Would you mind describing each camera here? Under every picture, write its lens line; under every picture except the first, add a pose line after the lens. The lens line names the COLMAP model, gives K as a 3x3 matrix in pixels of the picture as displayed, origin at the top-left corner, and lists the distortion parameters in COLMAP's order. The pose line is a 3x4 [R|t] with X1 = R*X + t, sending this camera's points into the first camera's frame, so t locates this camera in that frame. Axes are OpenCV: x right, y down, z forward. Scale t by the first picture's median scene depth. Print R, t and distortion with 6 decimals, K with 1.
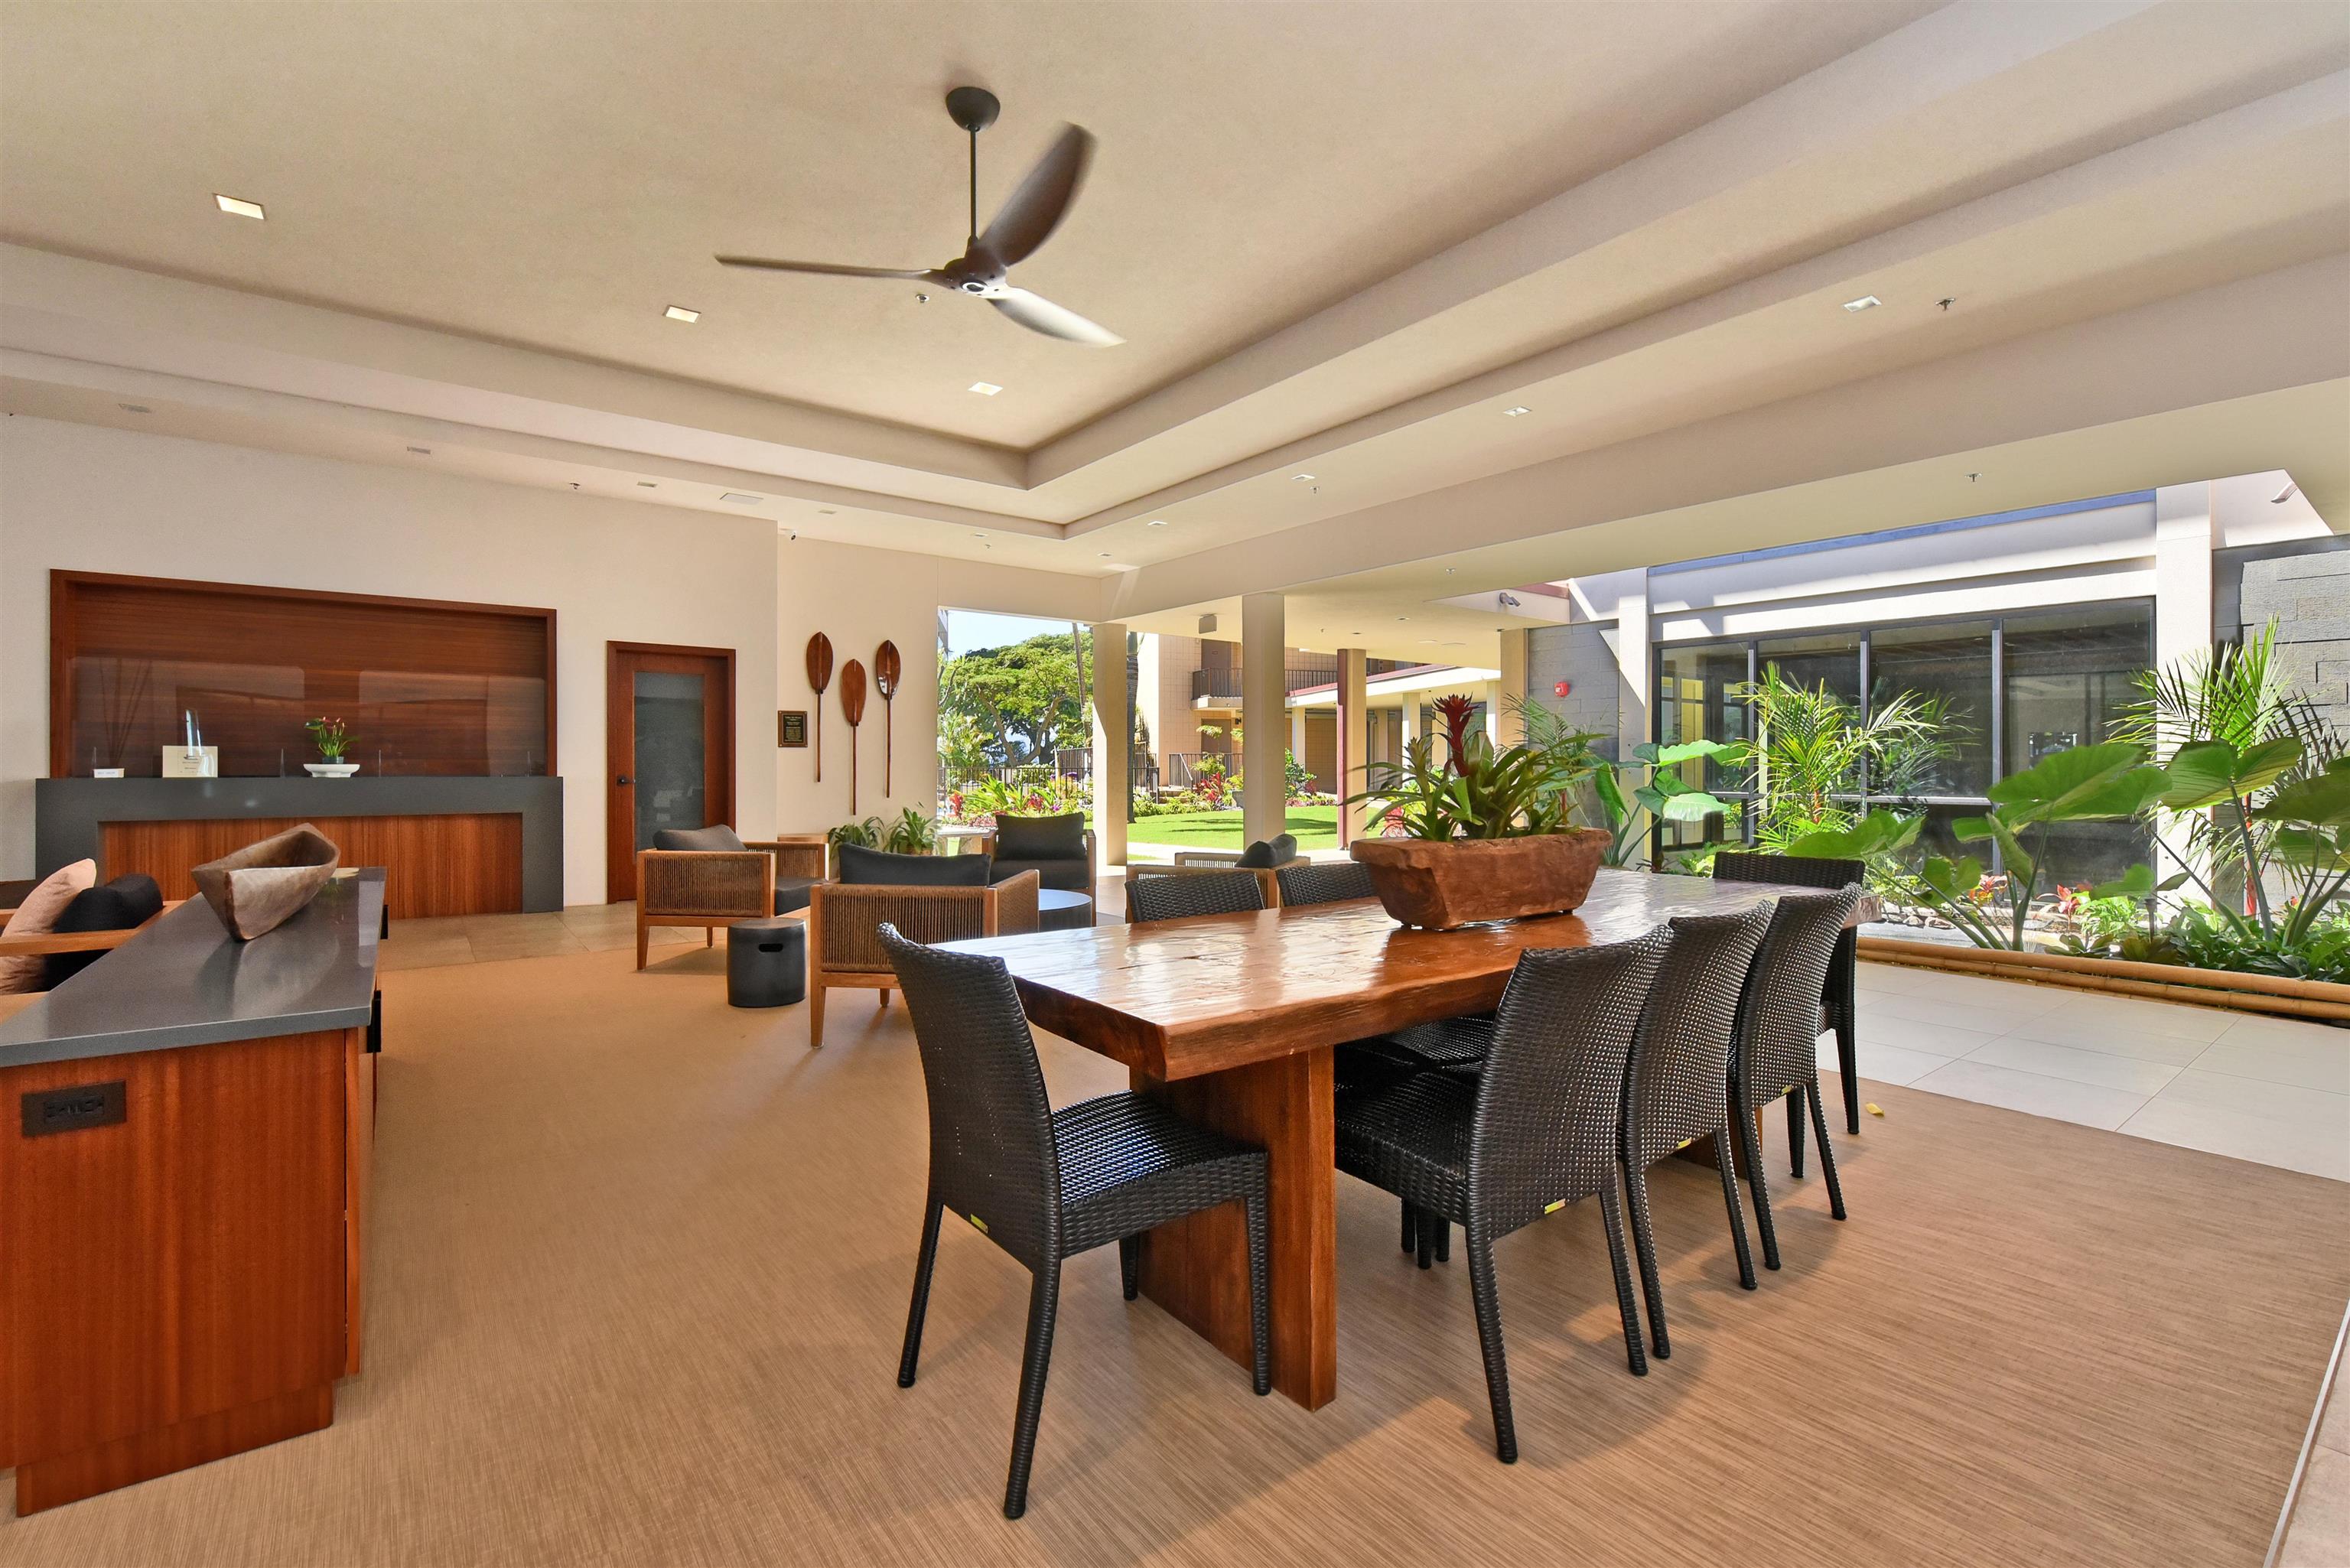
lens RADIAL K [[1037.5, 0, 1162.3], [0, 1037.5, 772.3], [0, 0, 1]] dist [-0.004201, -0.000920]
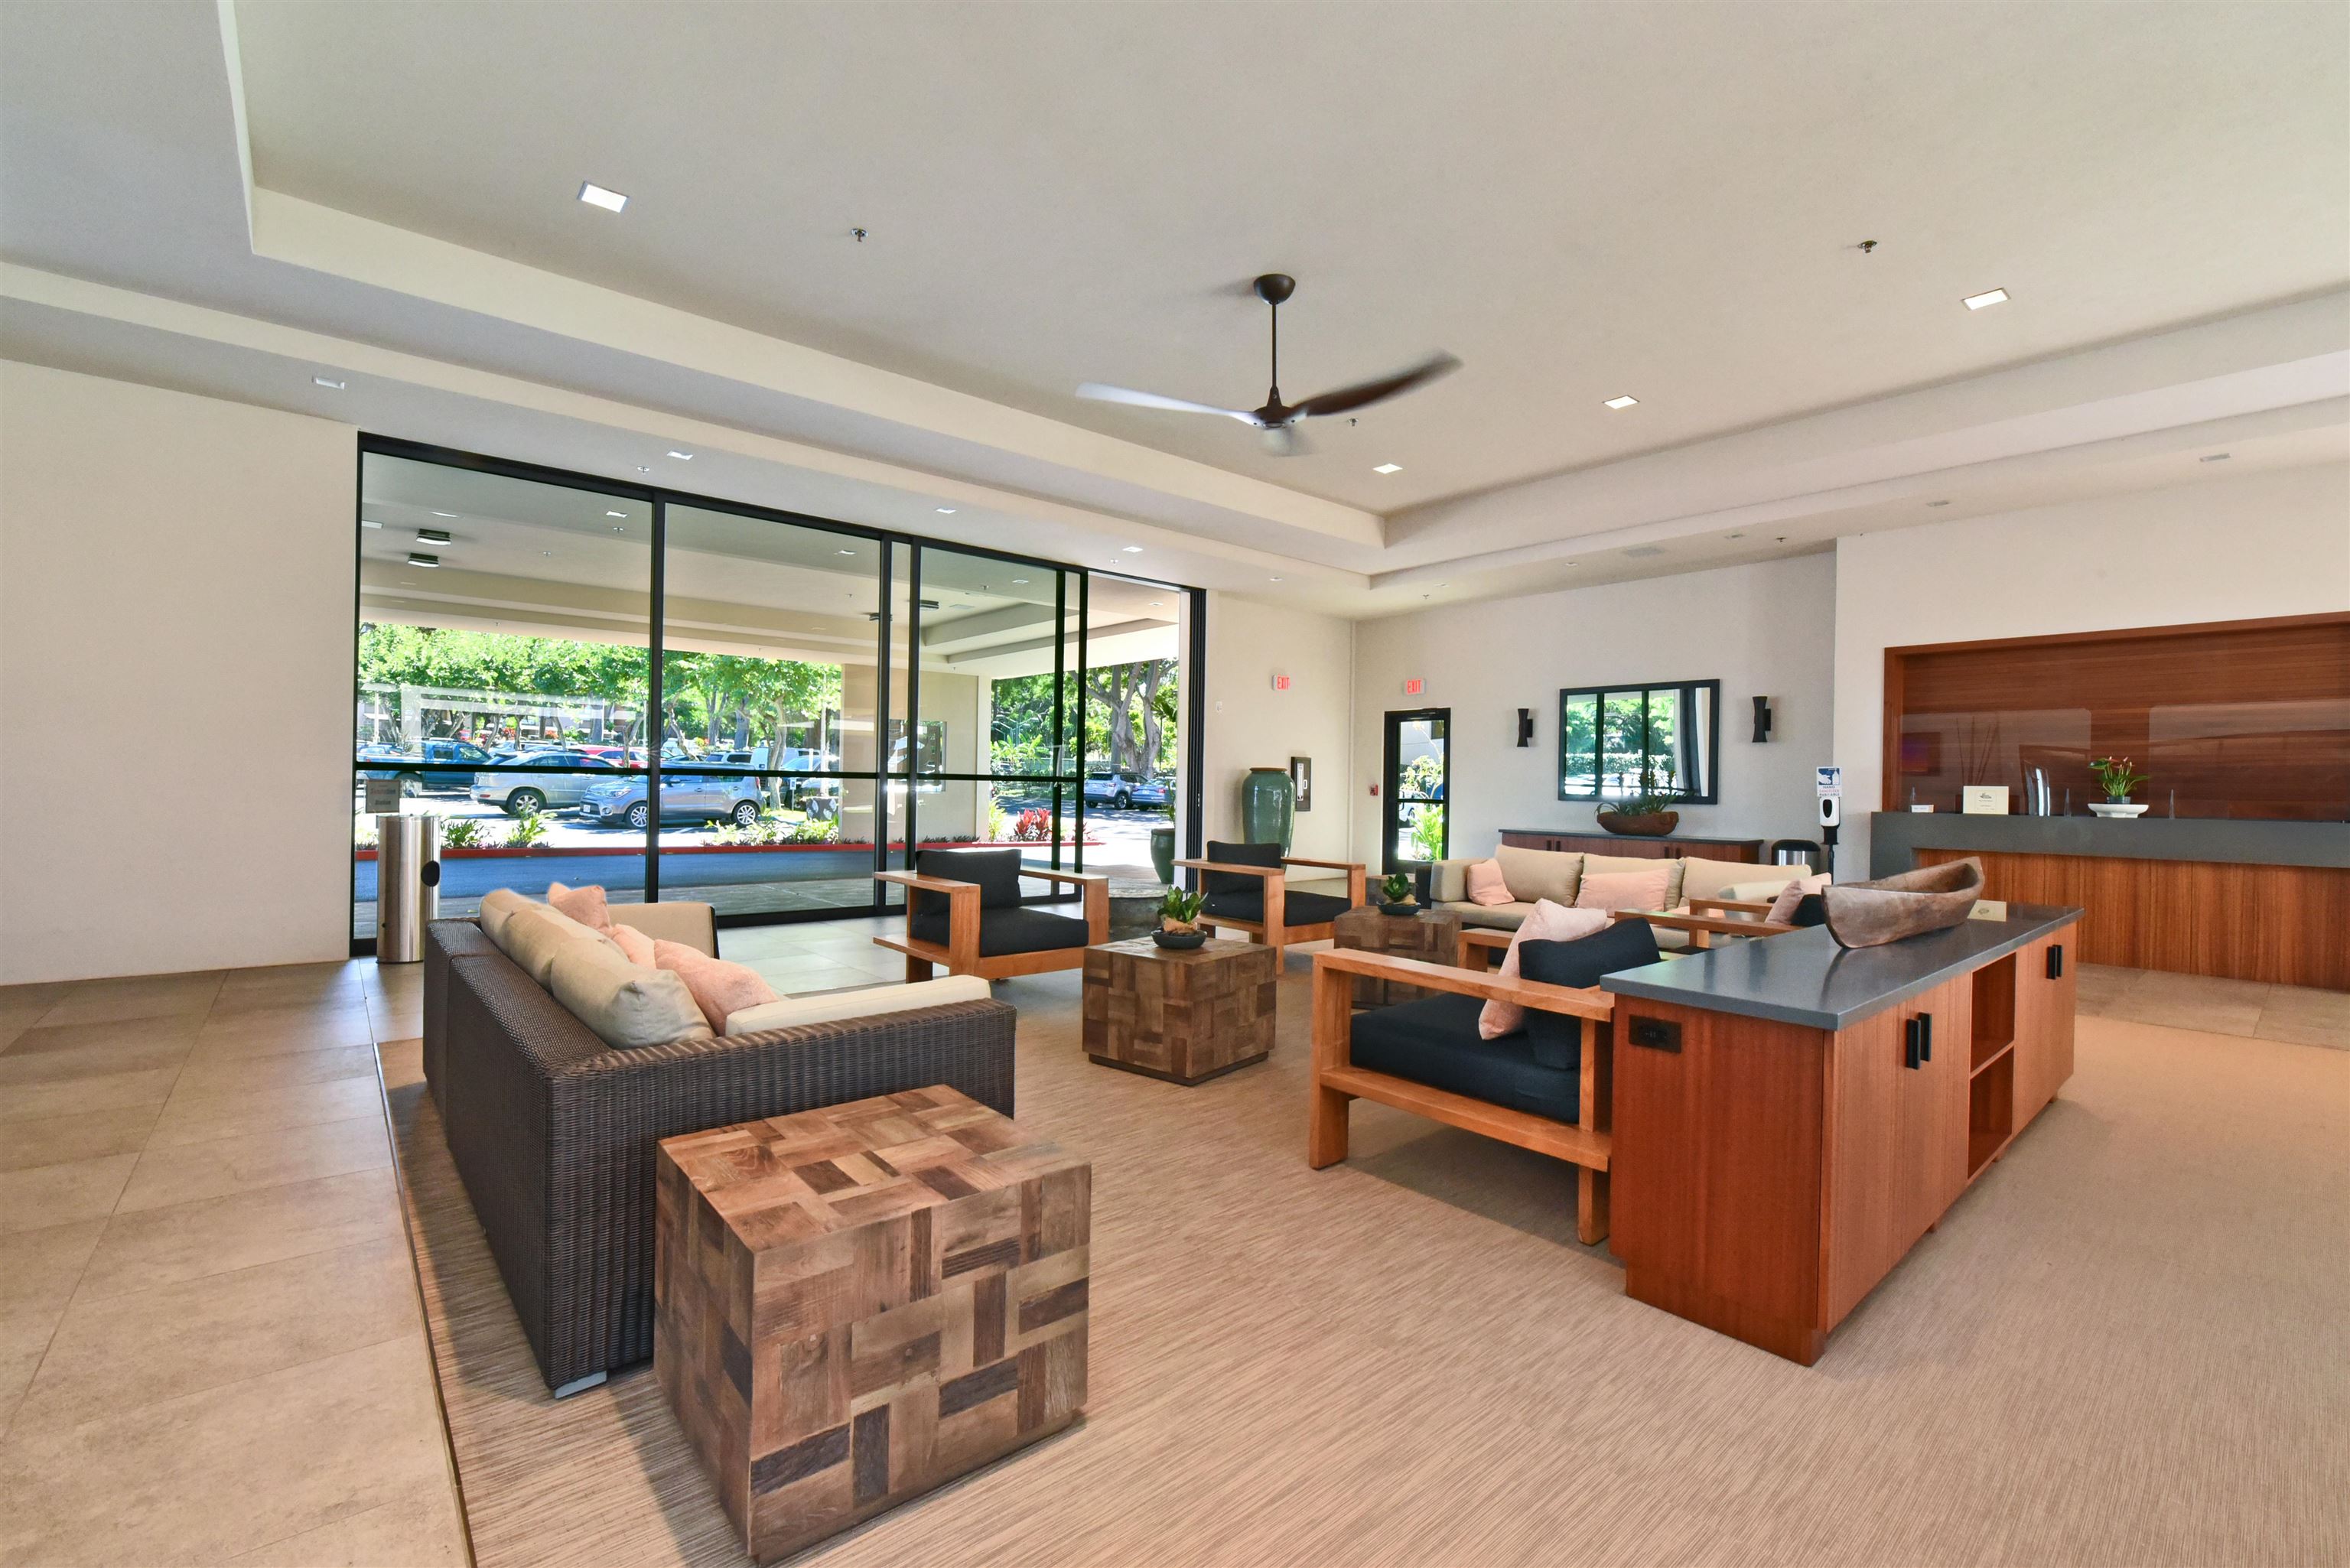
lens RADIAL K [[991.4, 0, 1204.6], [0, 991.4, 785.3], [0, 0, 1]] dist [-0.001586, -0.000378]
pose [[0.089111, -0.004744, -0.996010, 0.058733], [-0.021857, 0.999739, -0.006718, -0.000528], [0.995782, 0.022369, 0.088984, 0.047783]]
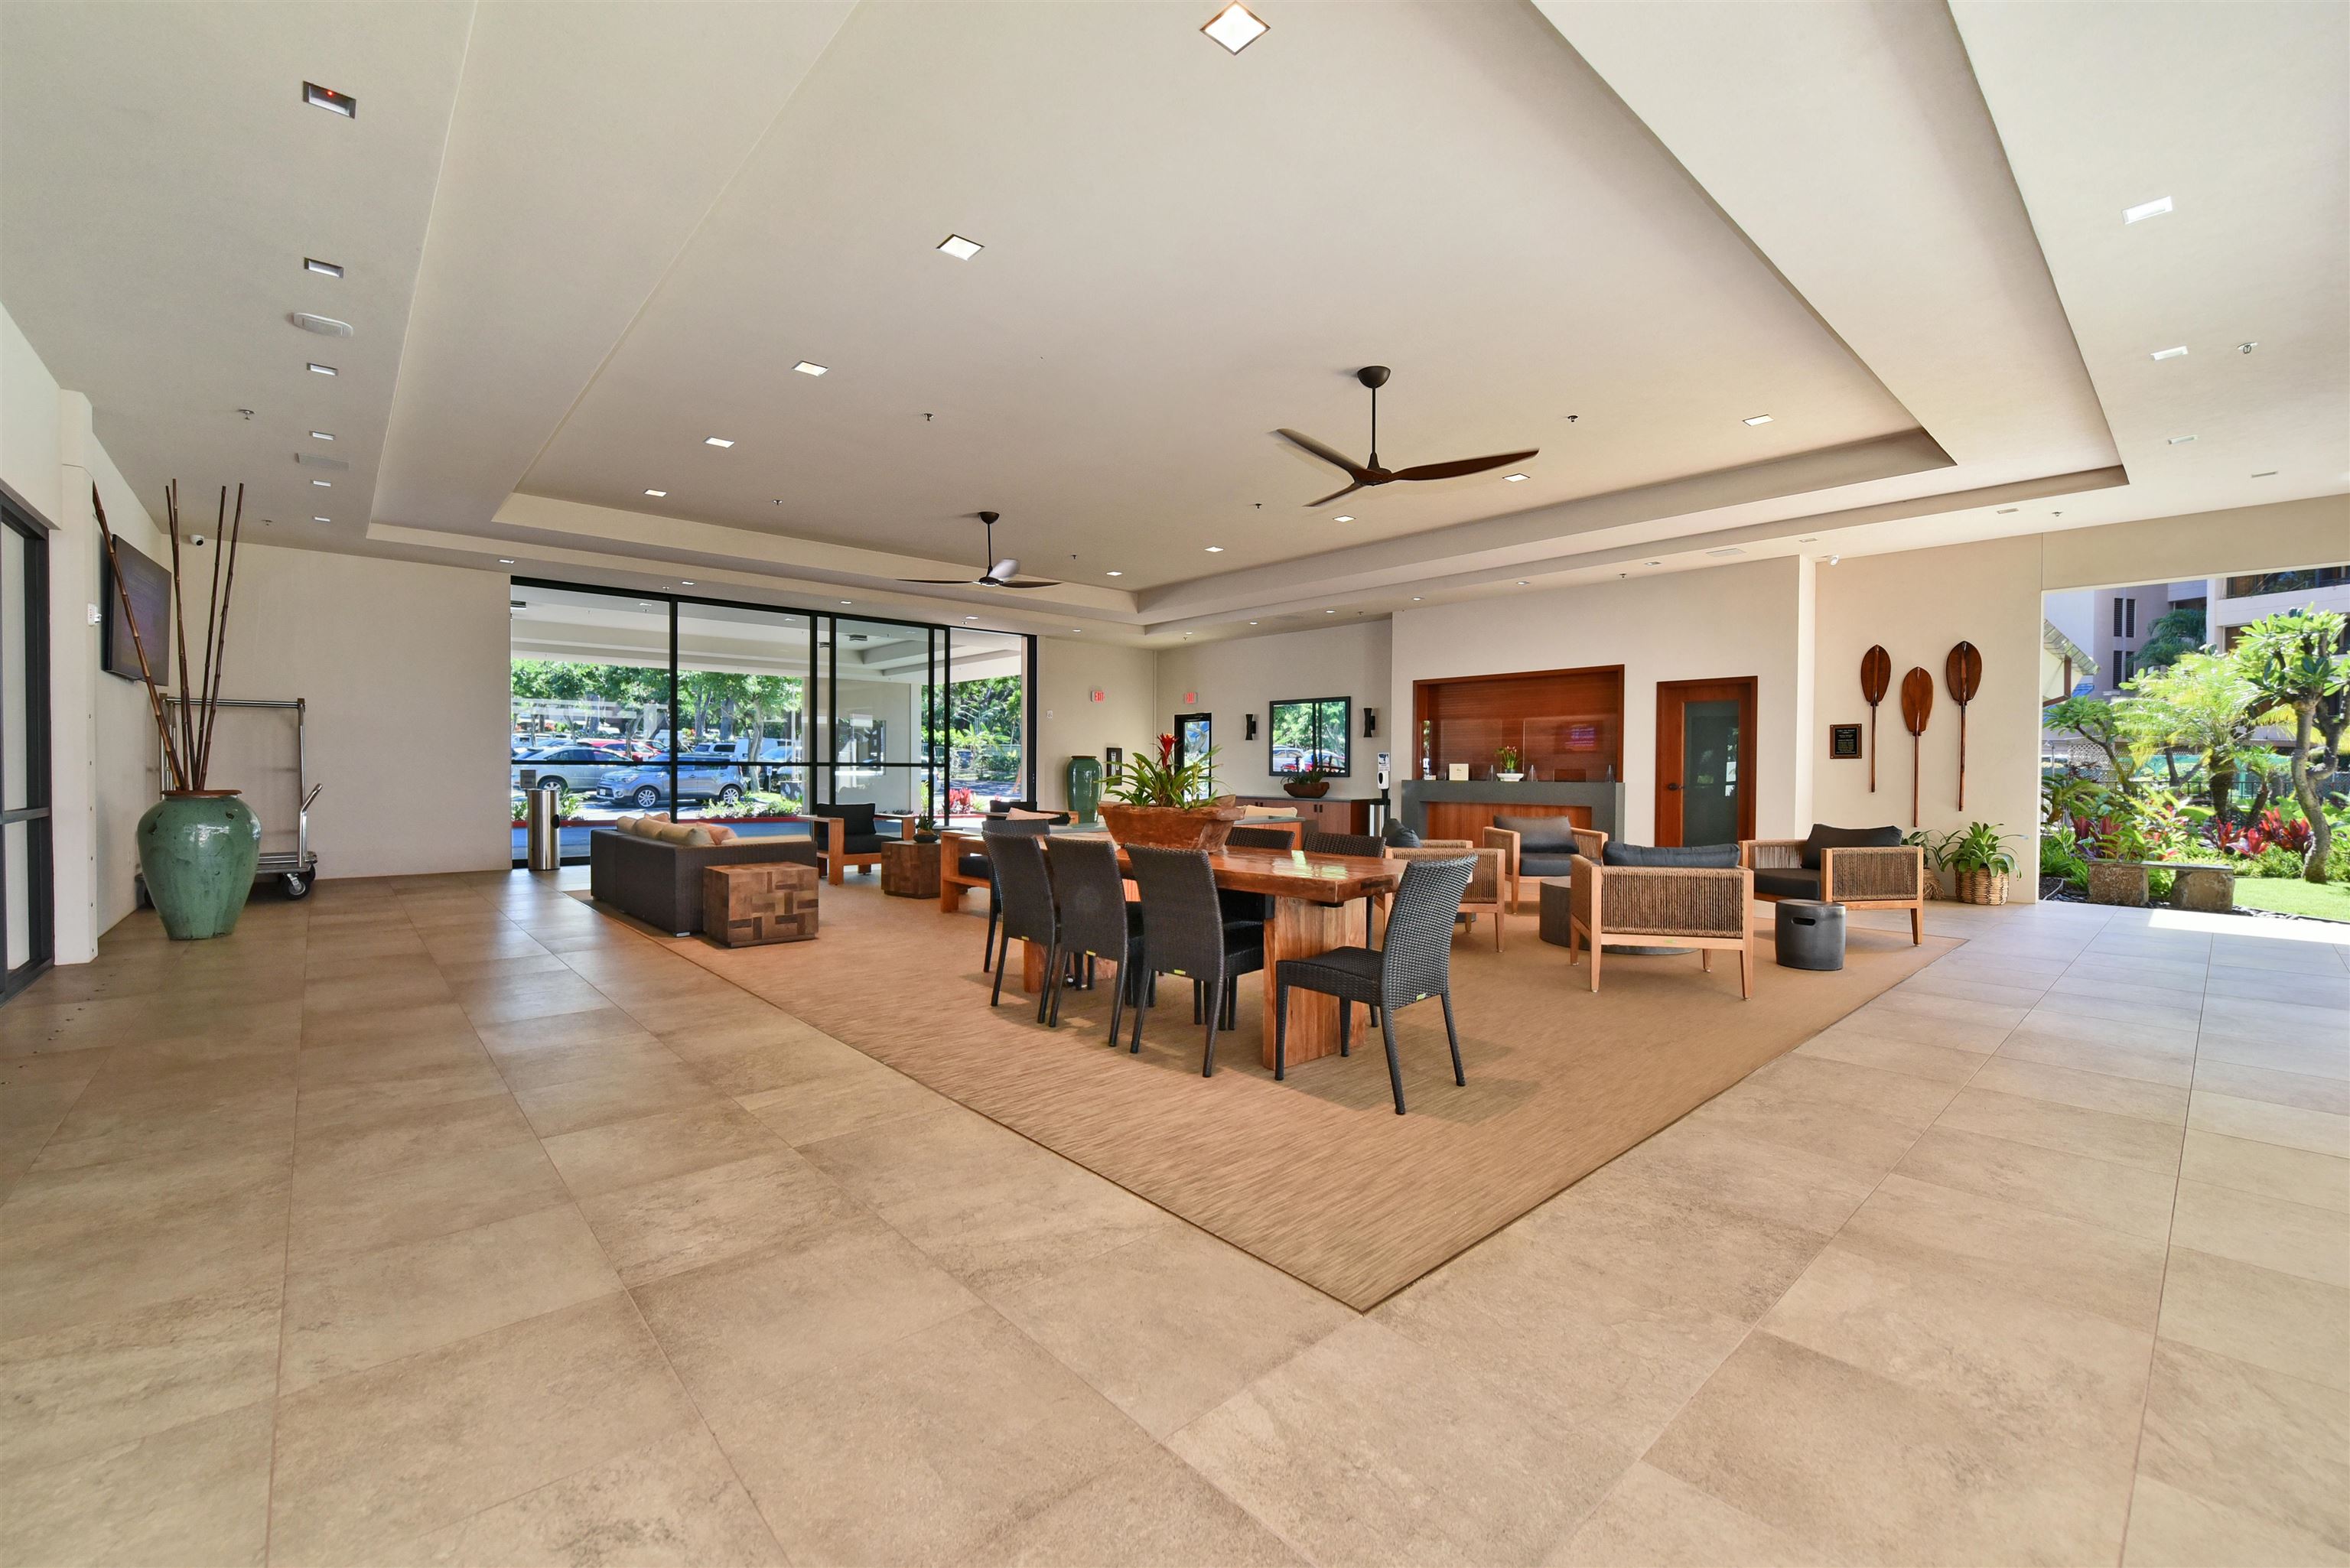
lens RADIAL K [[1004.1, 0, 1175.0], [0, 1004.1, 784.0], [0, 0, 1]] dist [-0.001945, -0.000165]
pose [[0.071410, 0.010044, -0.997396, 0.803778], [-0.011192, 0.999894, 0.009268, 0.000515], [0.997384, 0.010501, 0.071515, 0.320542]]
